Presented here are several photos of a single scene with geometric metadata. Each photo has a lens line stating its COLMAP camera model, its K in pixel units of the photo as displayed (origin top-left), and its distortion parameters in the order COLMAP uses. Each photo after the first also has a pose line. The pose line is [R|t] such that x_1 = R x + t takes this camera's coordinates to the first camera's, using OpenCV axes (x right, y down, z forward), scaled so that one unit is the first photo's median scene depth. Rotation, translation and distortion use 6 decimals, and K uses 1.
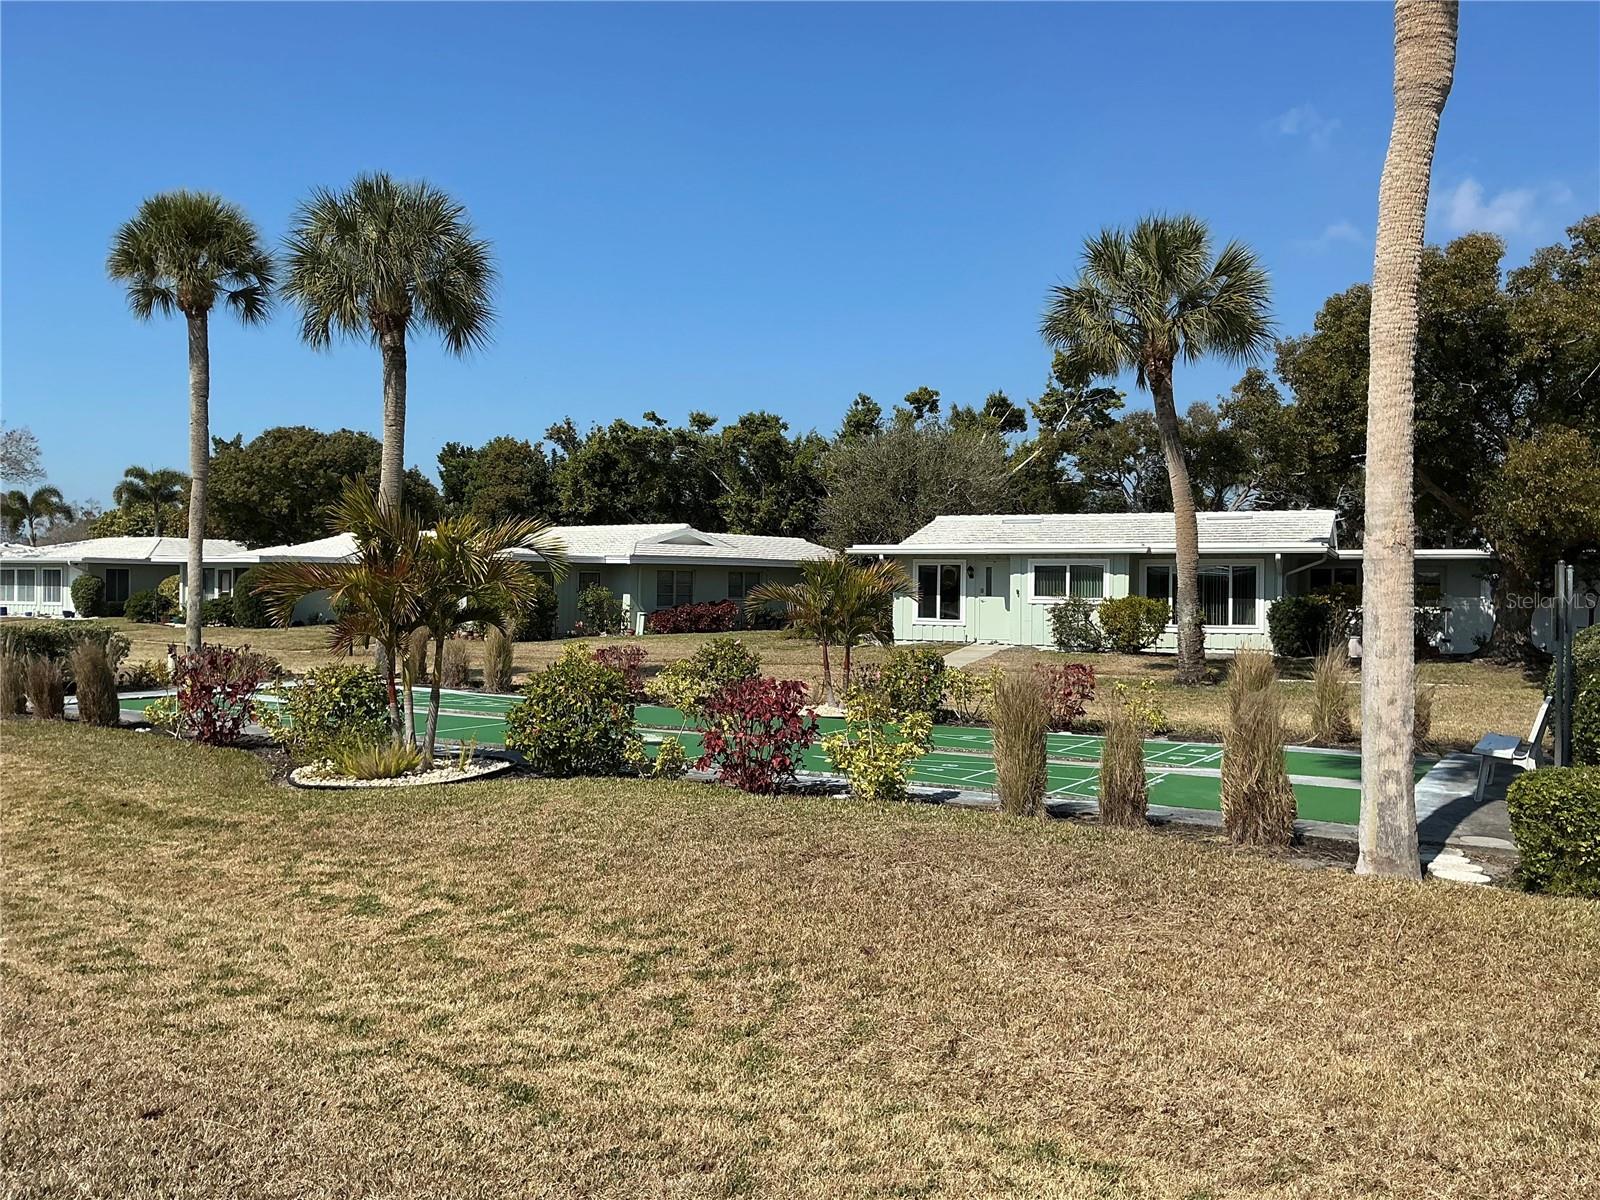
lens RADIAL K [[1316.1, 0, 789.1], [0, 1316.1, 604.0], [0, 0, 1]] dist [-0.003600, -0.014696]
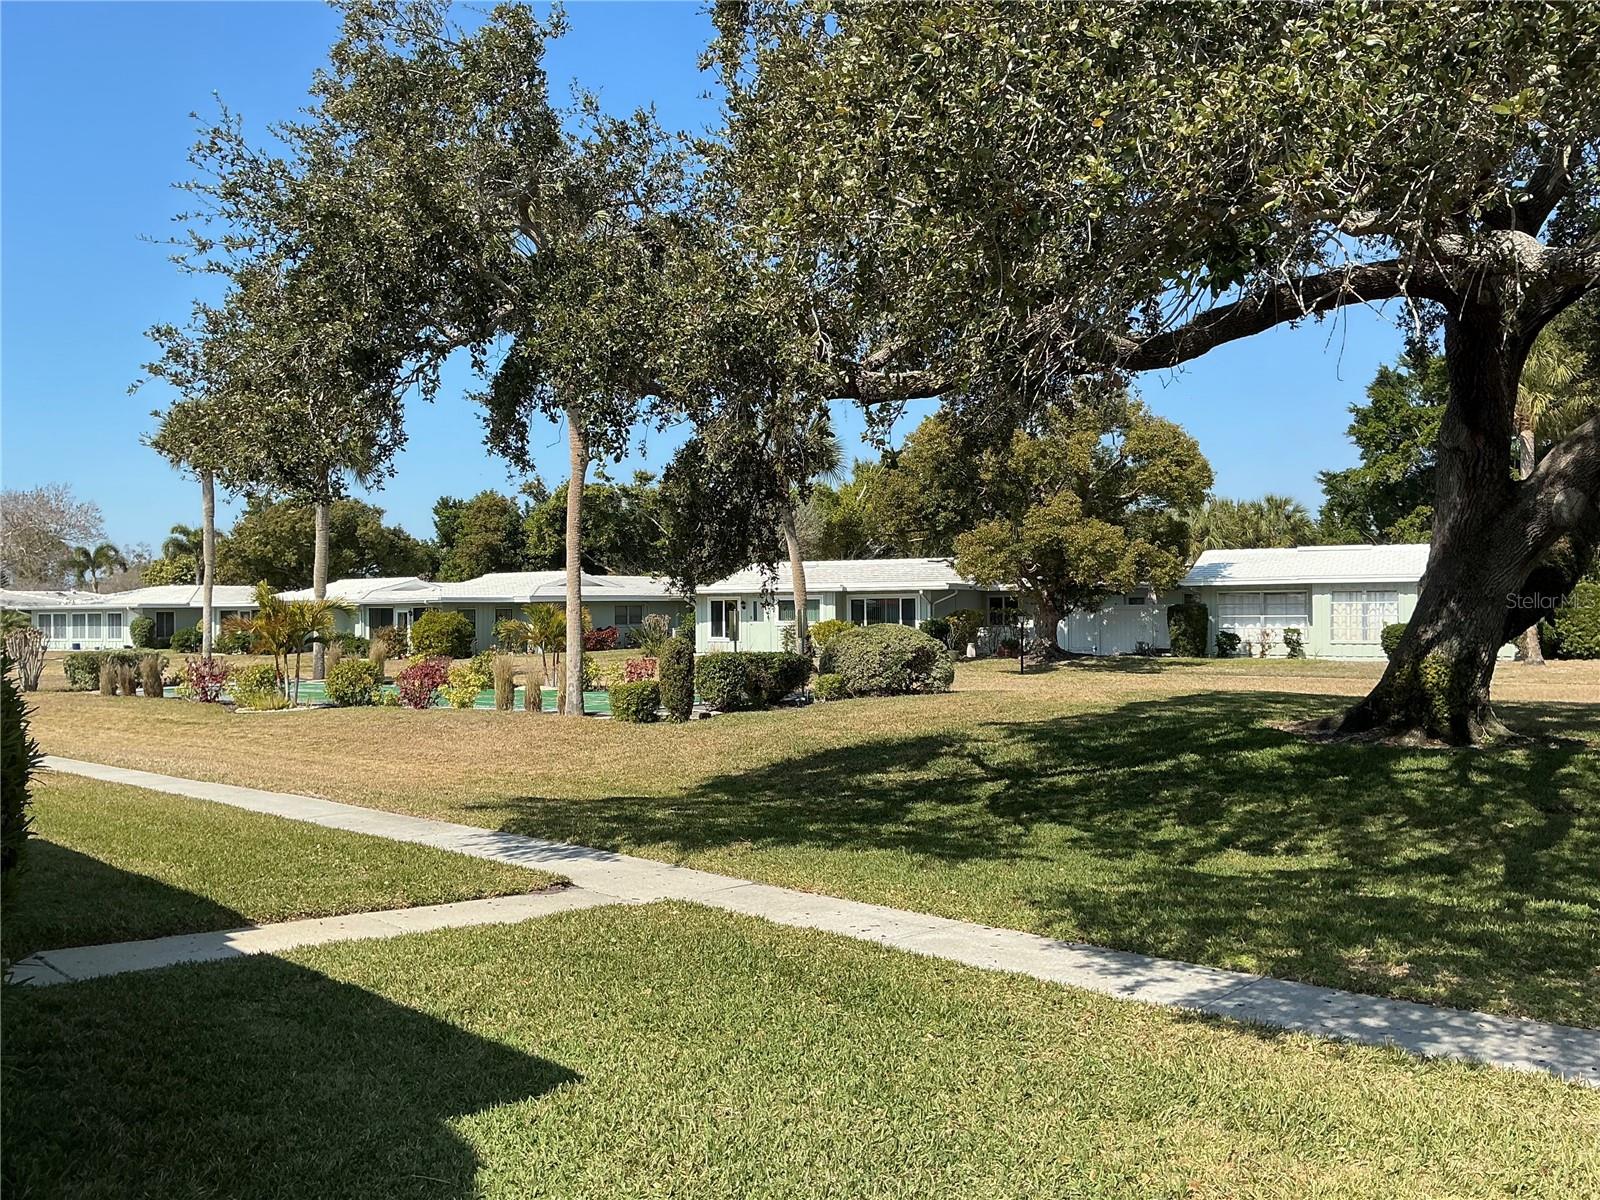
lens RADIAL K [[1316.1, 0, 809.6], [0, 1316.1, 595.4], [0, 0, 1]] dist [-0.003600, -0.014696]
pose [[0.999601, -0.021908, -0.017835, 0.138916], [0.021502, 0.999511, -0.022690, 0.000105], [0.018324, 0.022297, 0.999583, -0.267028]]
